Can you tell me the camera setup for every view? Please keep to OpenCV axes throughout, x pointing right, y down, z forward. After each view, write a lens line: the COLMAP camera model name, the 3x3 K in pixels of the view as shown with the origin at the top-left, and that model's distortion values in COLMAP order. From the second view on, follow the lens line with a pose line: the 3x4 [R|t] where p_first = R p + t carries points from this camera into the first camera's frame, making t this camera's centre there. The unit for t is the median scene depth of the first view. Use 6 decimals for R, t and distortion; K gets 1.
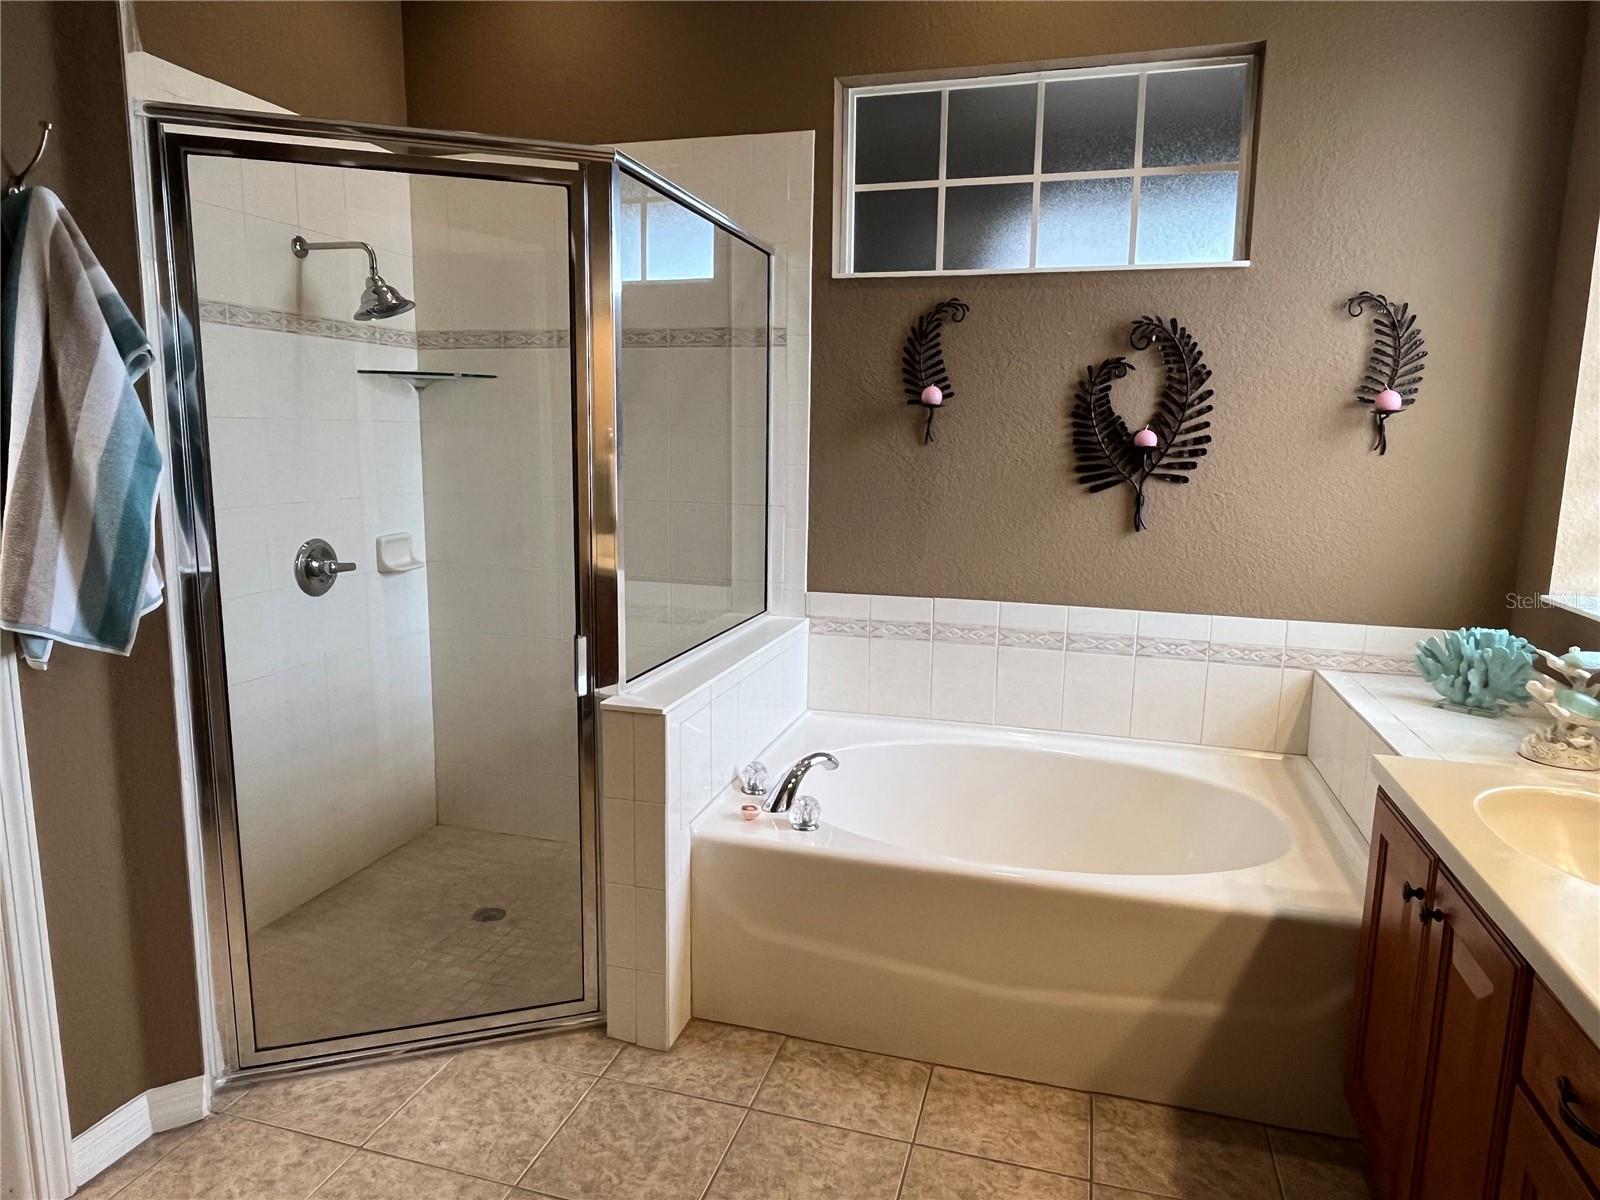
lens RADIAL K [[1019.4, 0, 799.6], [0, 1019.4, 603.4], [0, 0, 1]] dist [0.003805, 0.000922]
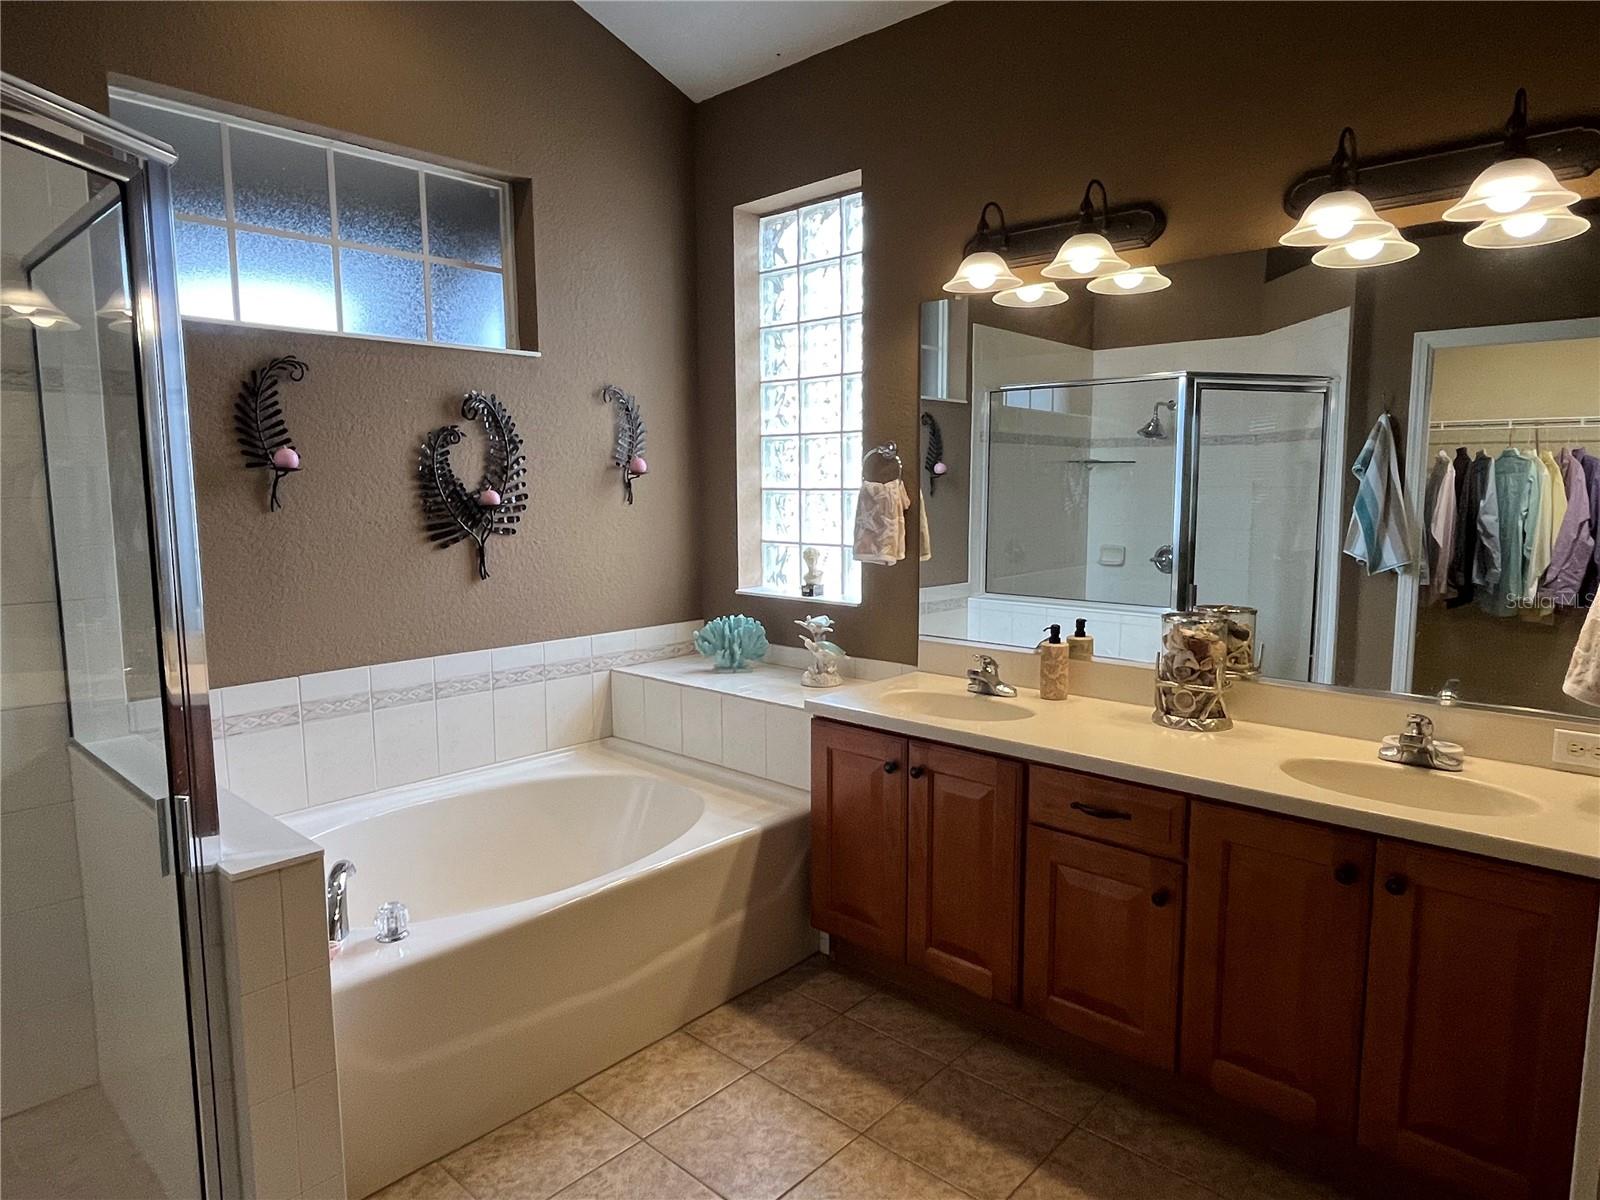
lens RADIAL K [[961.0, 0, 800.0], [0, 961.0, 600.0], [0, 0, 1]] dist [0.000434, 0.001371]
pose [[0.448827, -0.127347, 0.884498, -0.463106], [0.158782, 0.985409, 0.061304, -0.059430], [-0.879399, 0.112927, 0.462498, 0.211581]]
